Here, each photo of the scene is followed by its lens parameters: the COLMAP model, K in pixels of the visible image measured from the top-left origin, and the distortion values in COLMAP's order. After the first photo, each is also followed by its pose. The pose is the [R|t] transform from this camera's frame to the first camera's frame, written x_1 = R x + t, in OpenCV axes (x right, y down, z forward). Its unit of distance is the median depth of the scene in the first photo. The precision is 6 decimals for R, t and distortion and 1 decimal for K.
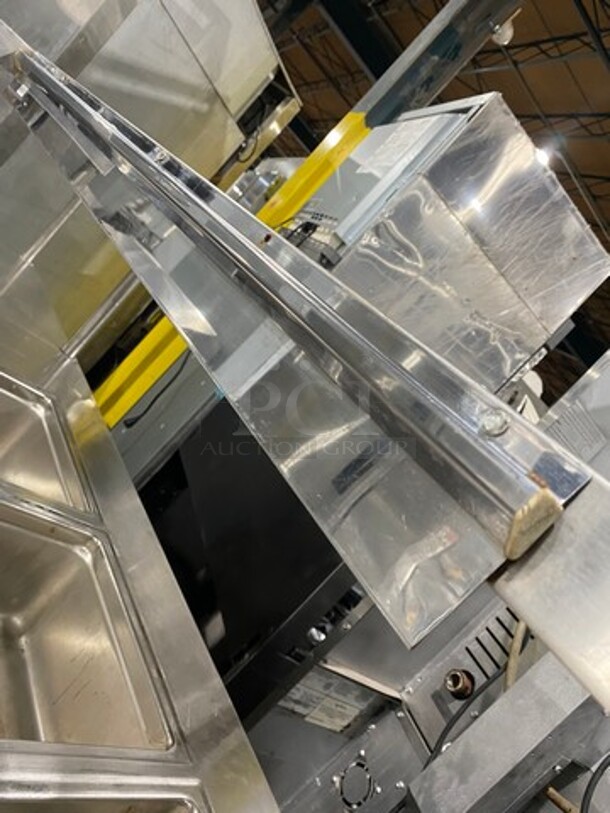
lens RADIAL K [[620.7, 0, 305.0], [0, 620.7, 406.5], [0, 0, 1]] dist [0.004129, 0.001459]
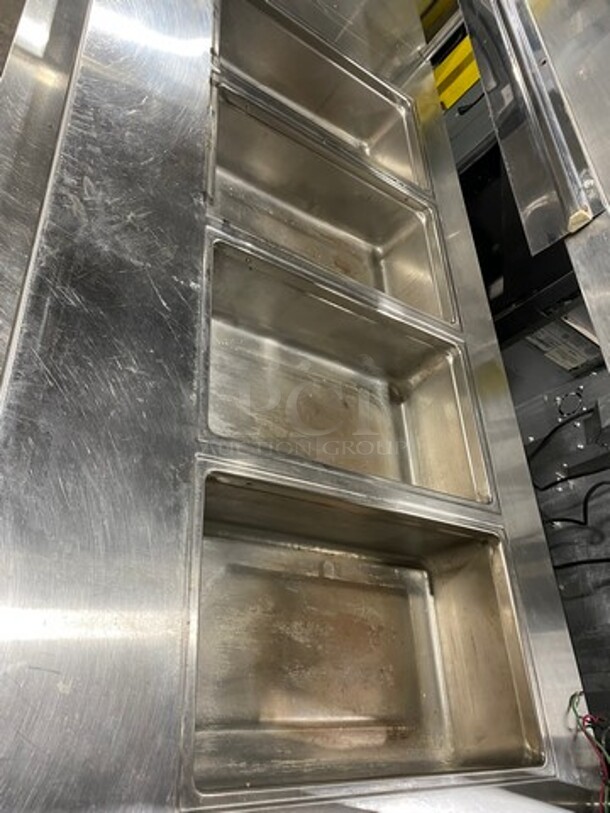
lens RADIAL K [[620.7, 0, 305.0], [0, 620.7, 406.5], [0, 0, 1]] dist [0.004129, 0.001459]
pose [[0.876584, 0.270342, -0.398141, 0.123312], [-0.044322, 0.869142, 0.492572, -0.092253], [0.479204, -0.414134, 0.773858, -0.471138]]
